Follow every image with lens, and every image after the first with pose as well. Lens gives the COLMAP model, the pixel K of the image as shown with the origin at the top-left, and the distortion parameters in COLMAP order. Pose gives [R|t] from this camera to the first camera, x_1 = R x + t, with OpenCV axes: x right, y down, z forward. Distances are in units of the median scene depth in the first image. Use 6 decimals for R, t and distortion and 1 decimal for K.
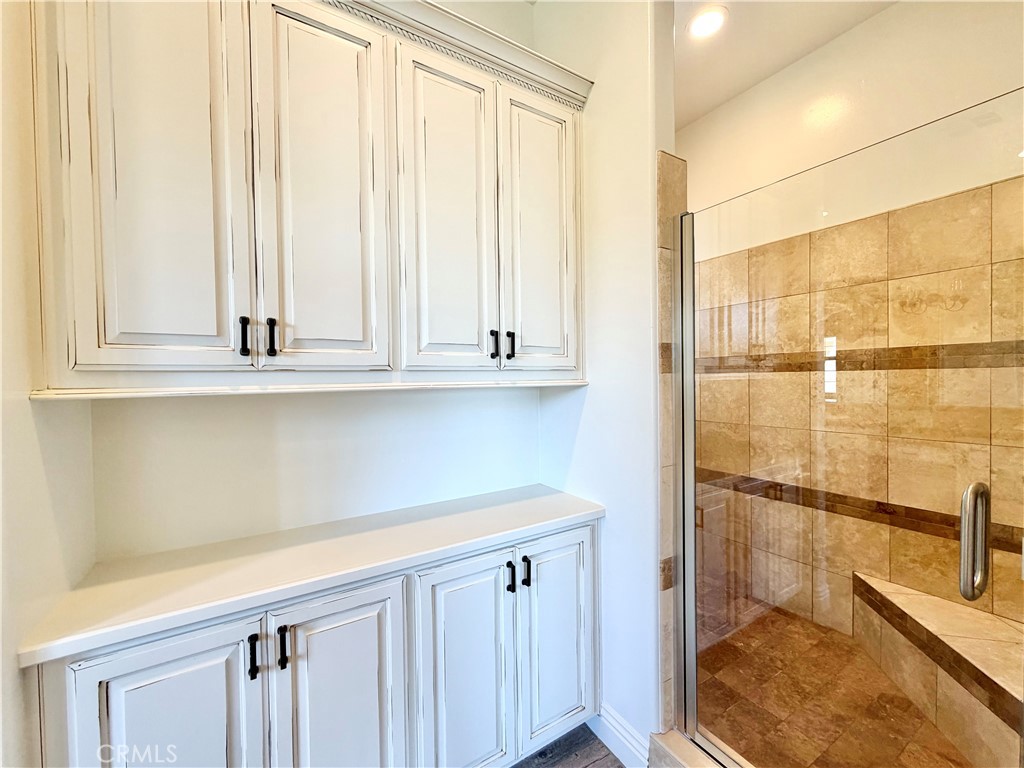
lens RADIAL K [[408.1, 0, 513.5], [0, 408.1, 385.0], [0, 0, 1]] dist [-0.001586, 0.000102]
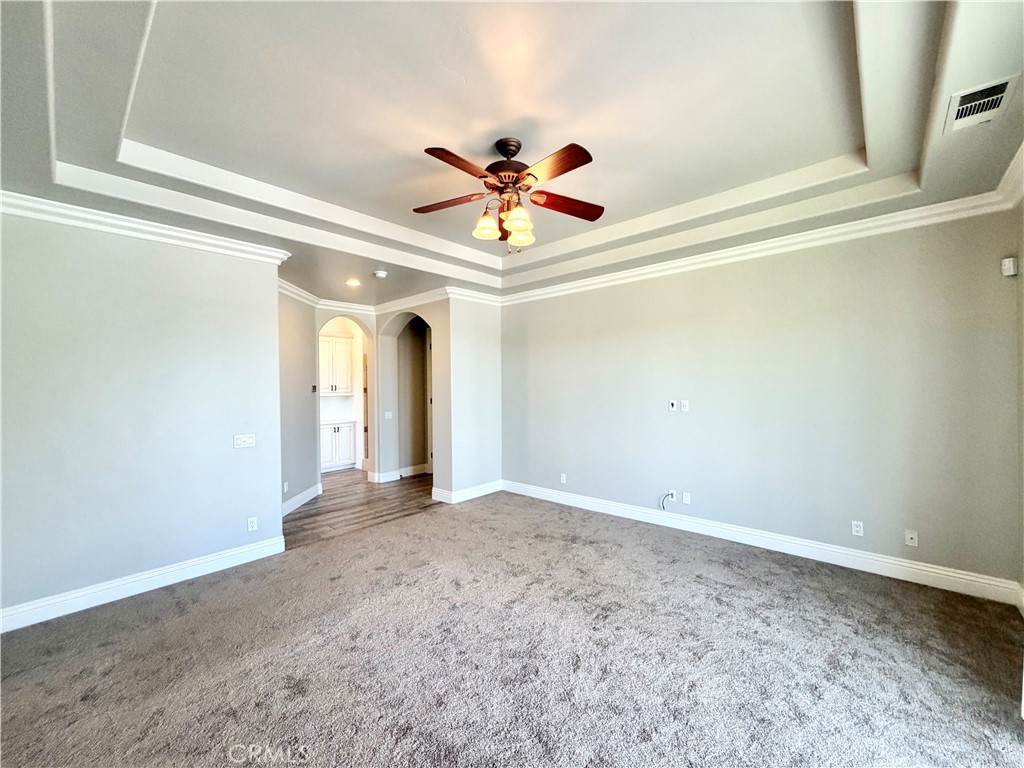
lens RADIAL K [[408.1, 0, 513.8], [0, 408.1, 387.3], [0, 0, 1]] dist [-0.001586, 0.000102]
pose [[0.957793, 0.001064, 0.287458, 0.706937], [0.004147, 0.999838, -0.017520, -0.001895], [-0.287430, 0.017973, 0.957633, -4.876445]]
